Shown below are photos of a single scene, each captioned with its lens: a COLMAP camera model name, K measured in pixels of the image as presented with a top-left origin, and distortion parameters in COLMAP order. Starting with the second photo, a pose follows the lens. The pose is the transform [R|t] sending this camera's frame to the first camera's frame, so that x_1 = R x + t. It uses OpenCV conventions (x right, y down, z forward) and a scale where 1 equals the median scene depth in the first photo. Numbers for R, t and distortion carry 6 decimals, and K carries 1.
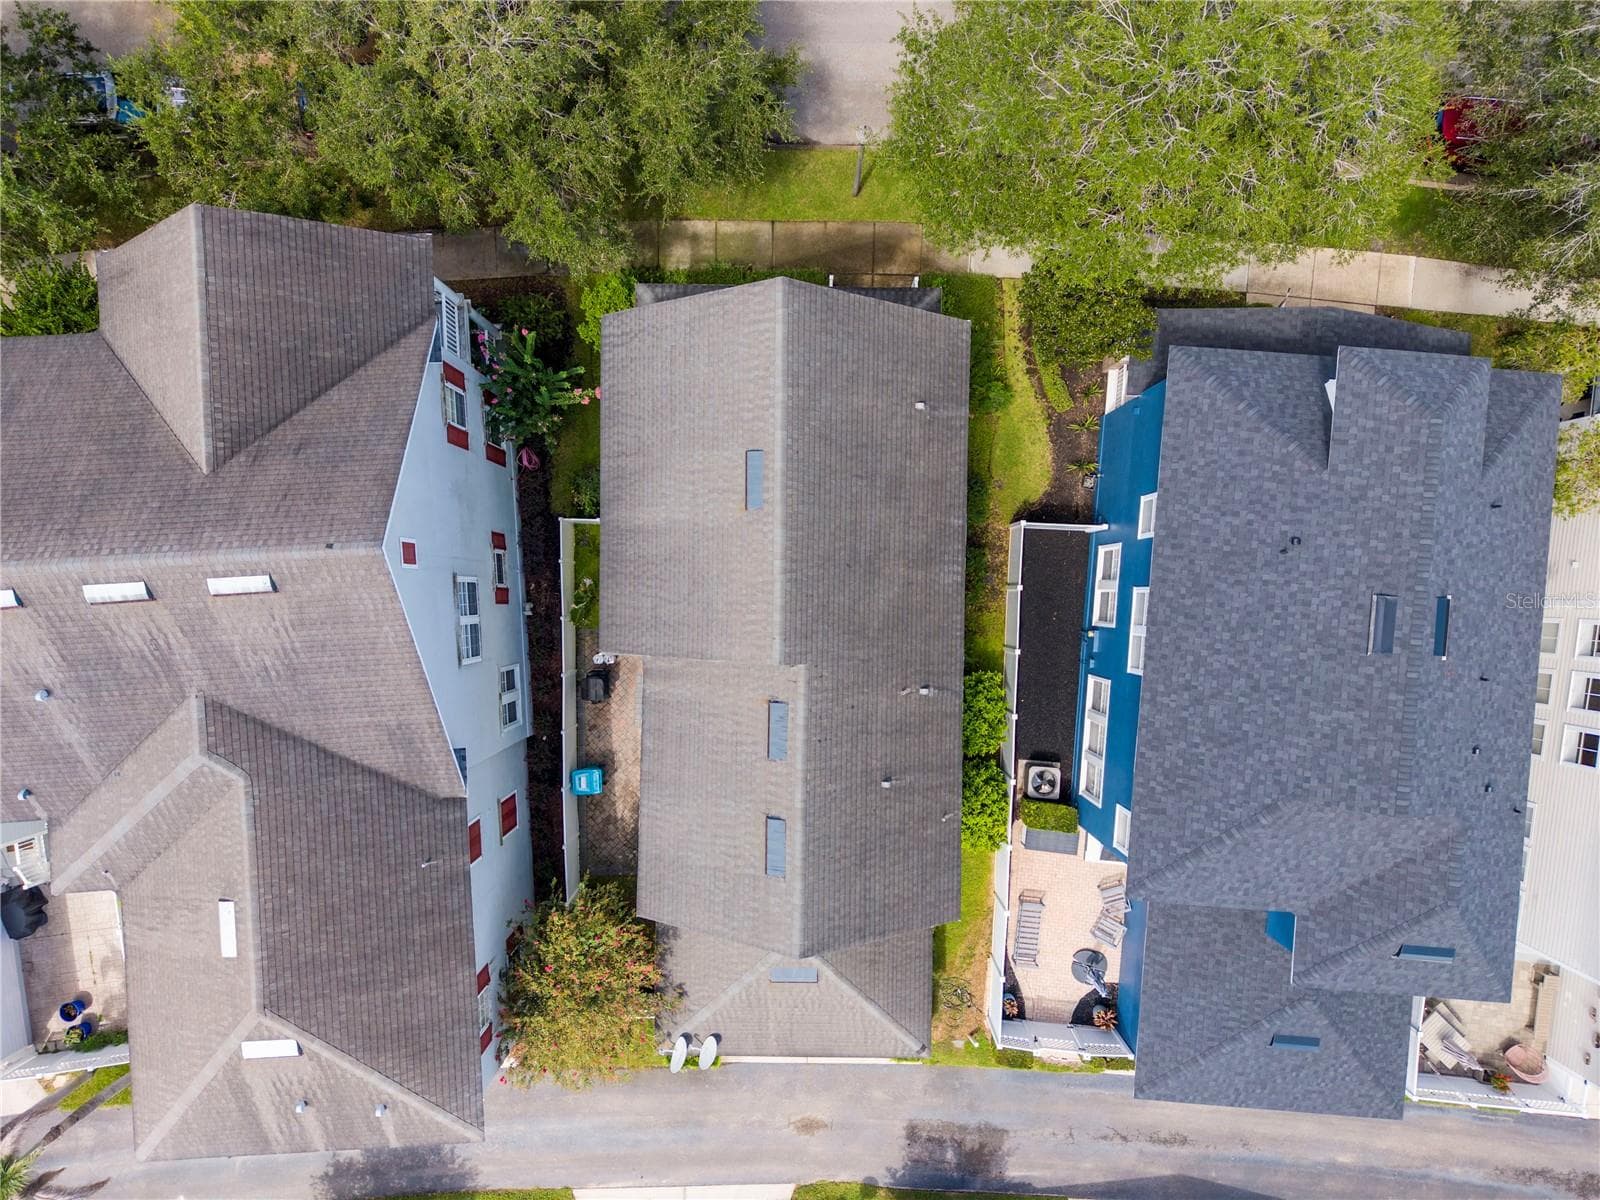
lens RADIAL K [[1064.8, 0, 804.8], [0, 1064.8, 609.0], [0, 0, 1]] dist [0.100284, -0.134900]
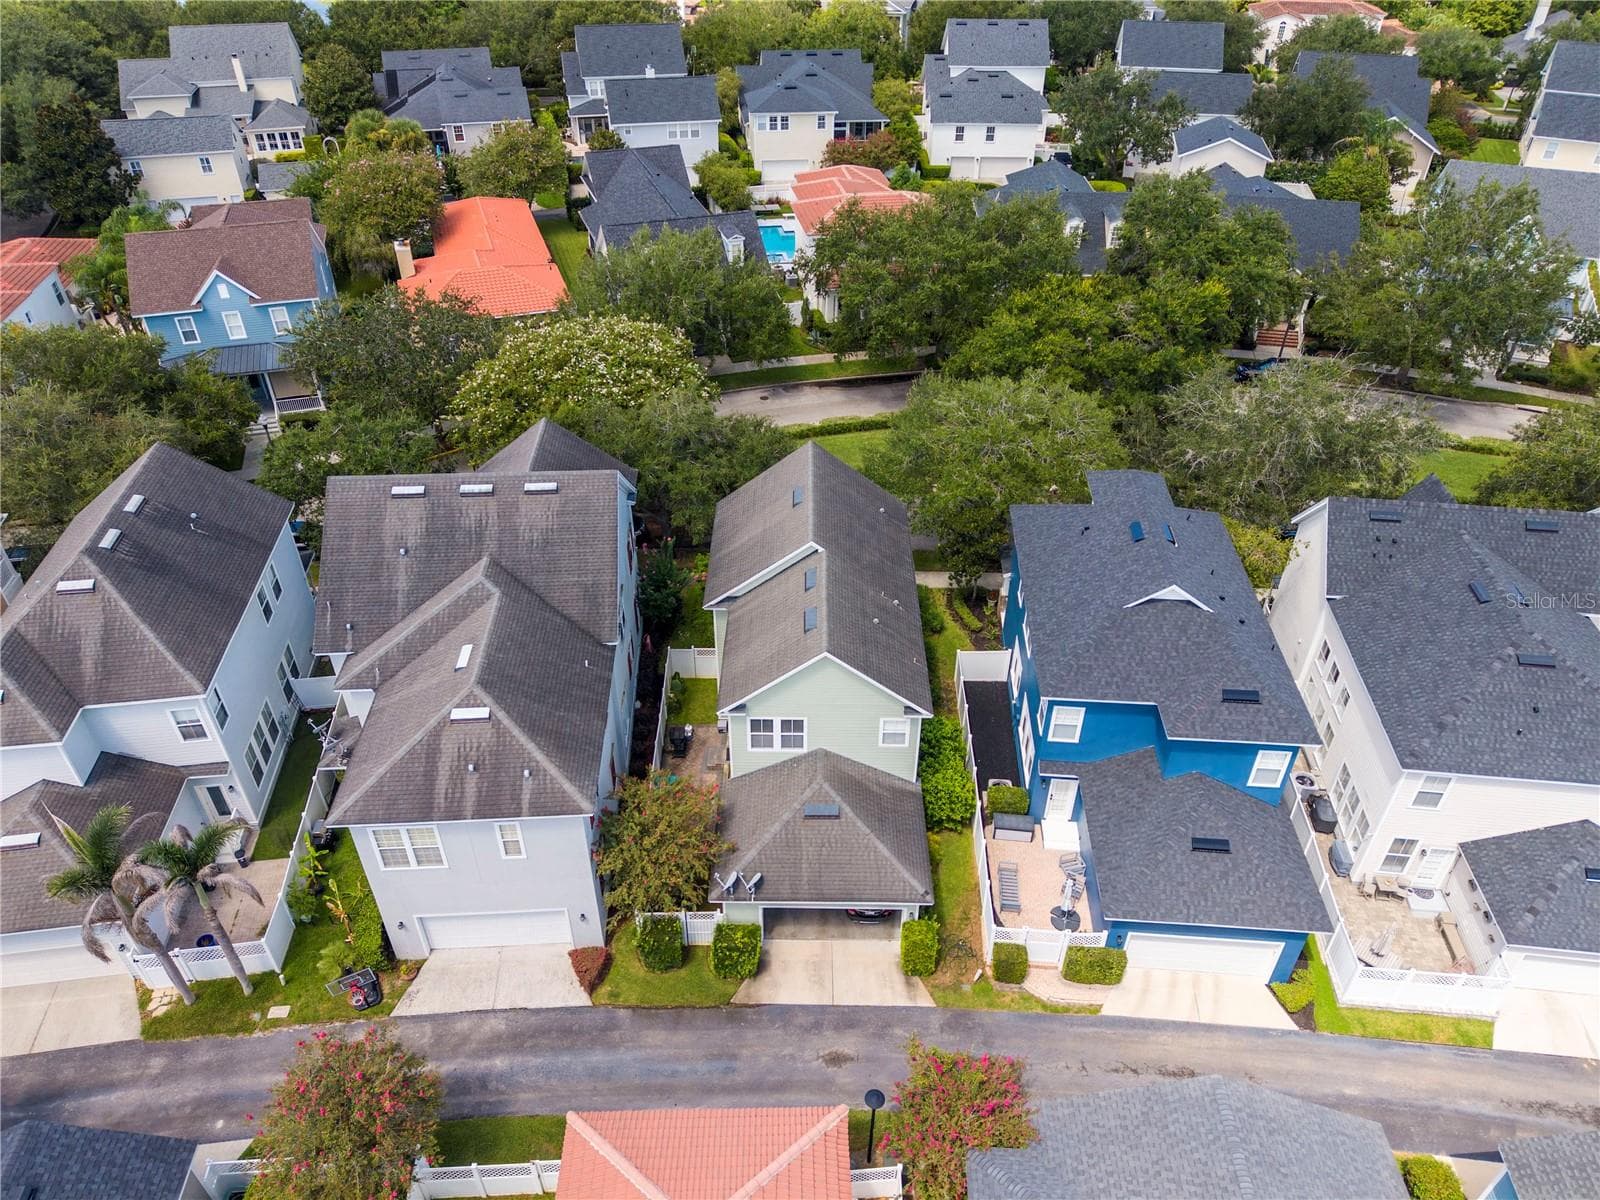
lens RADIAL K [[1064.8, 0, 804.8], [0, 1064.8, 609.0], [0, 0, 1]] dist [0.100284, -0.134900]
pose [[0.999954, -0.001796, 0.009458, -0.086331], [0.008686, 0.591911, -0.805957, 2.530113], [-0.004151, 0.806002, 0.591899, 0.028295]]
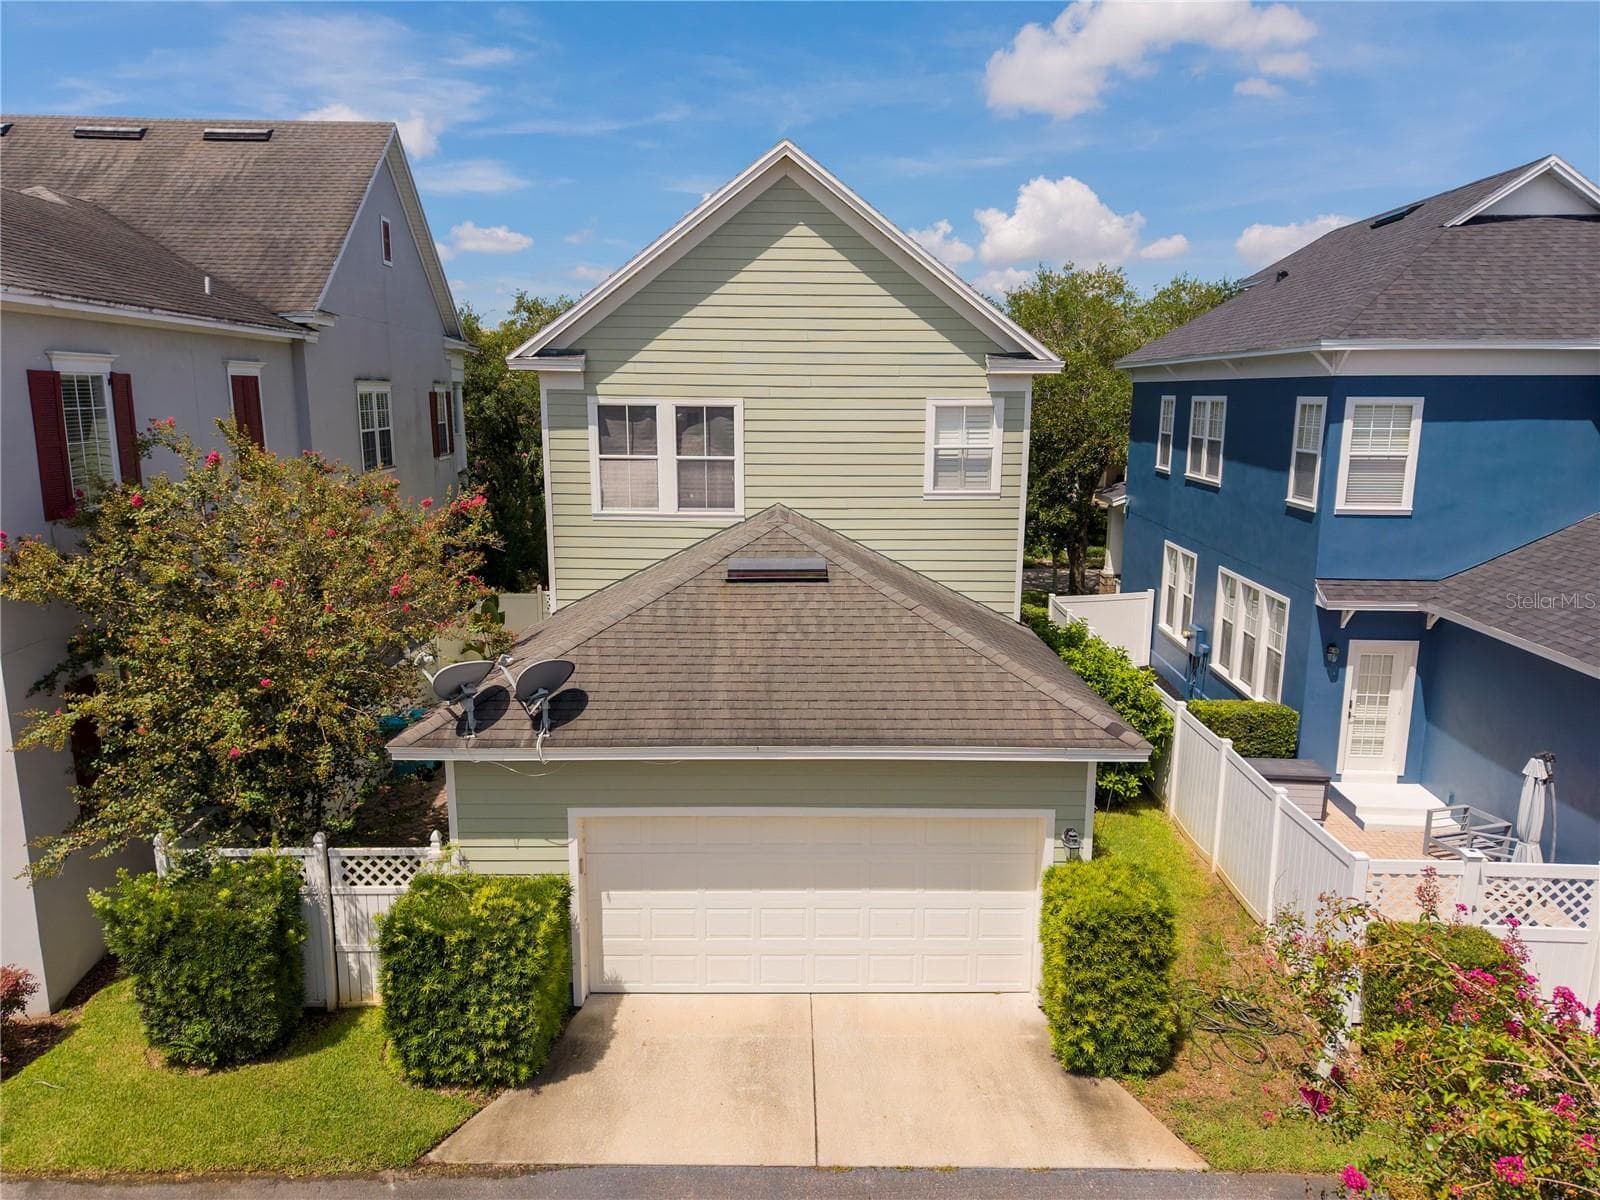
lens RADIAL K [[1064.8, 0, 804.8], [0, 1064.8, 609.0], [0, 0, 1]] dist [0.100284, -0.134900]
pose [[0.999573, 0.000274, 0.029228, -0.023072], [0.028626, 0.192964, -0.980788, 1.596009], [-0.005909, 0.981206, 0.192874, 1.878865]]
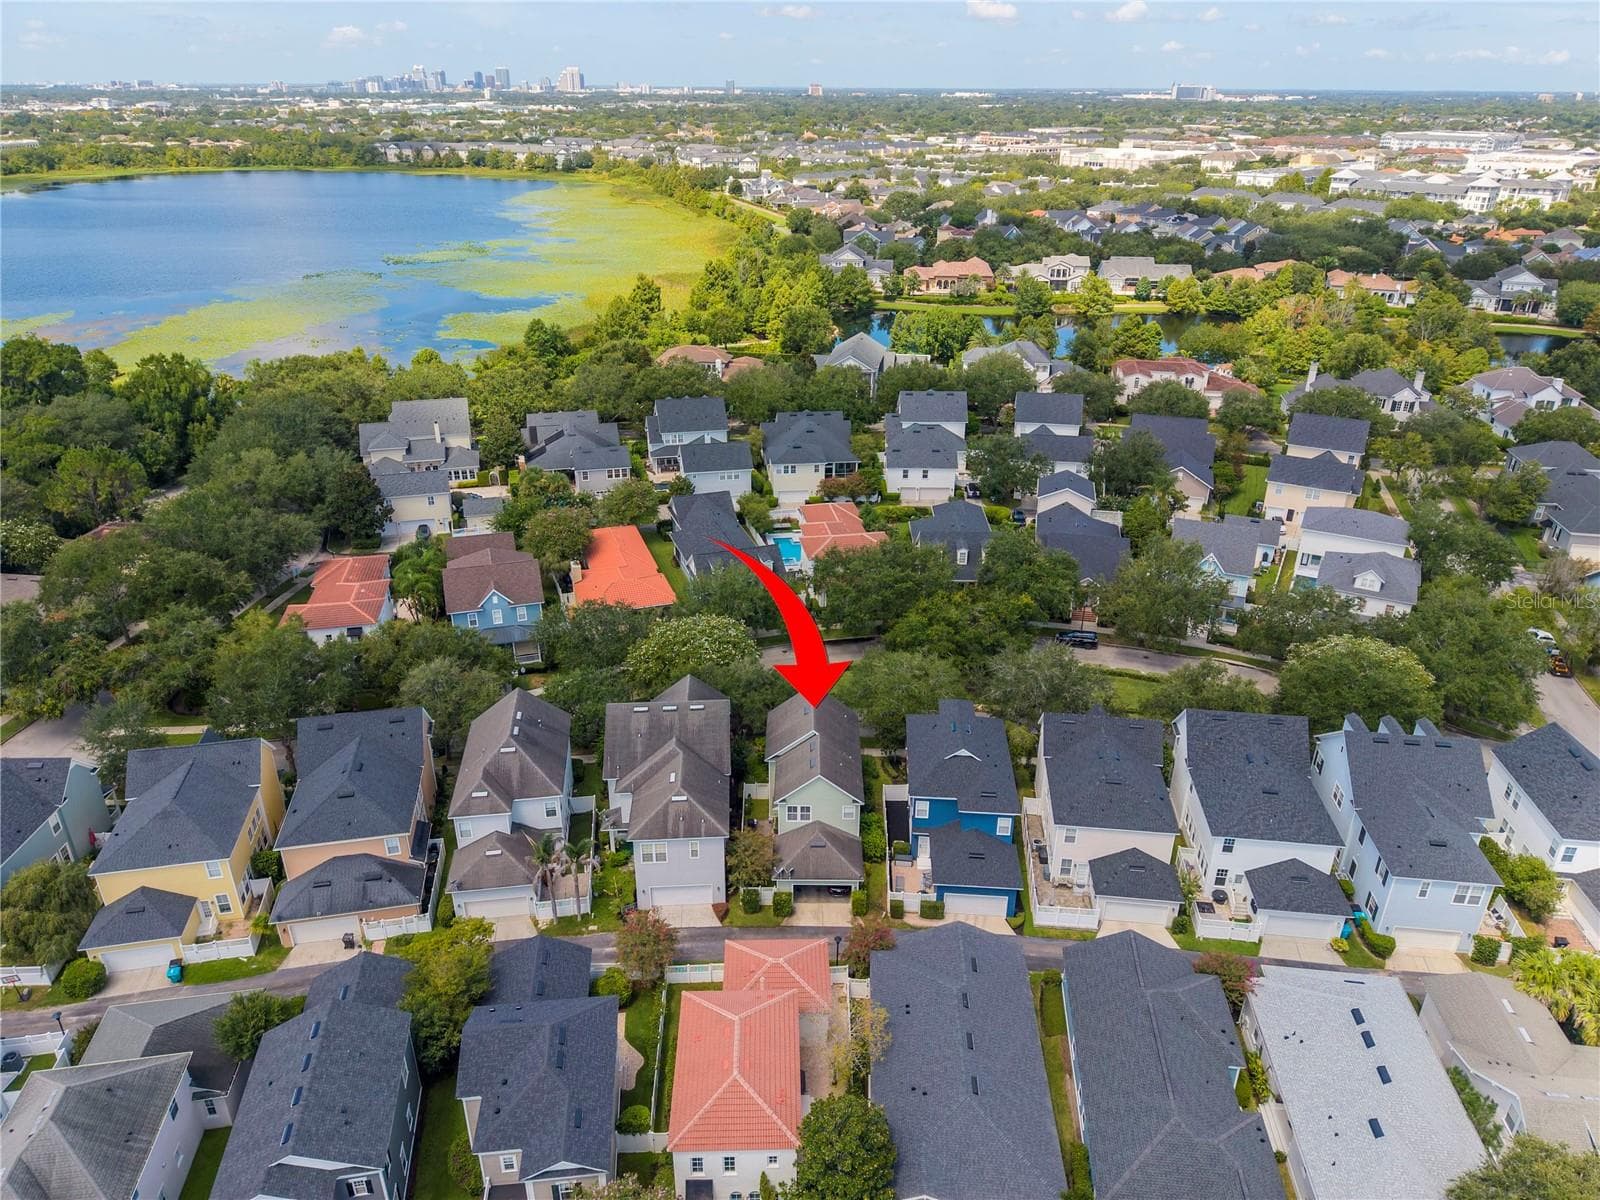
lens RADIAL K [[1064.8, 0, 804.8], [0, 1064.8, 609.0], [0, 0, 1]] dist [0.100284, -0.134900]
pose [[0.999912, 0.000288, 0.013256, -0.183093], [0.011845, 0.429929, -0.902785, 5.821170], [-0.005959, 0.902862, 0.429888, -1.984963]]
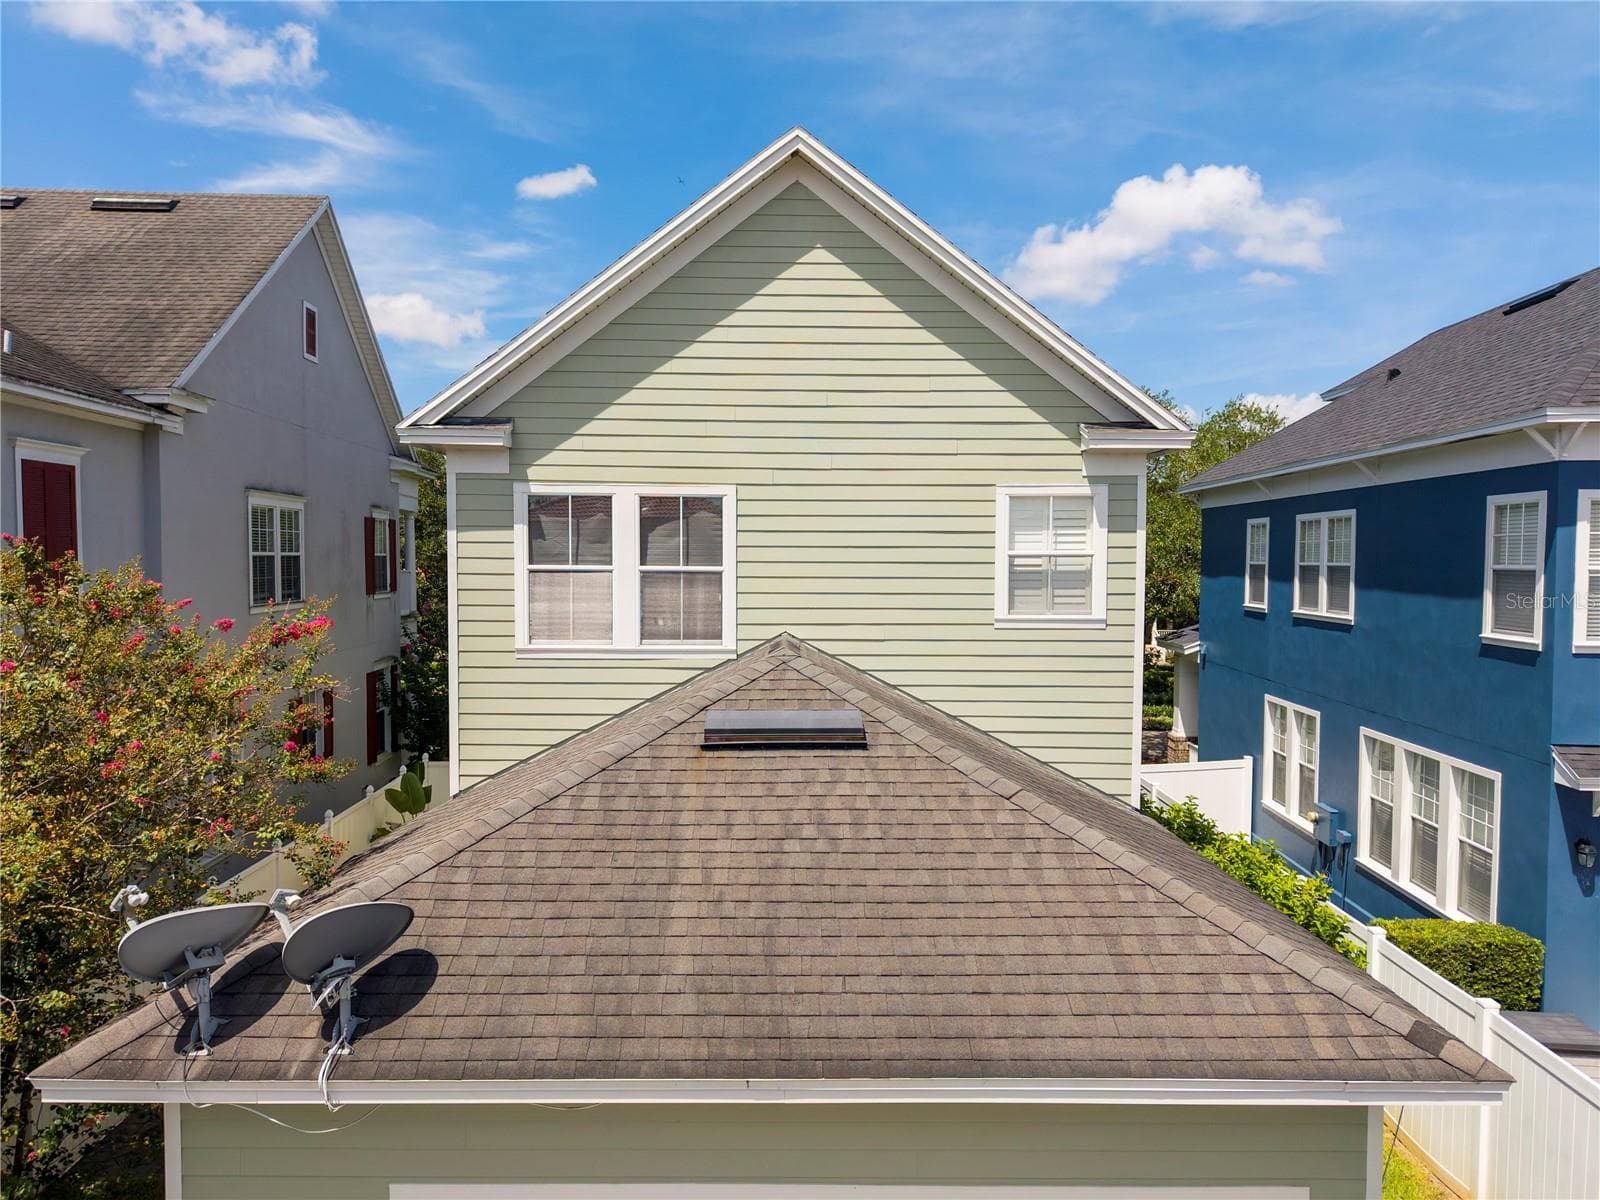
lens RADIAL K [[1064.8, 0, 804.8], [0, 1064.8, 609.0], [0, 0, 1]] dist [0.100284, -0.134900]
pose [[0.999614, 0.004550, 0.027408, -0.025074], [0.027174, 0.045372, -0.998600, 1.252327], [-0.005787, 0.998960, 0.045231, 1.932969]]
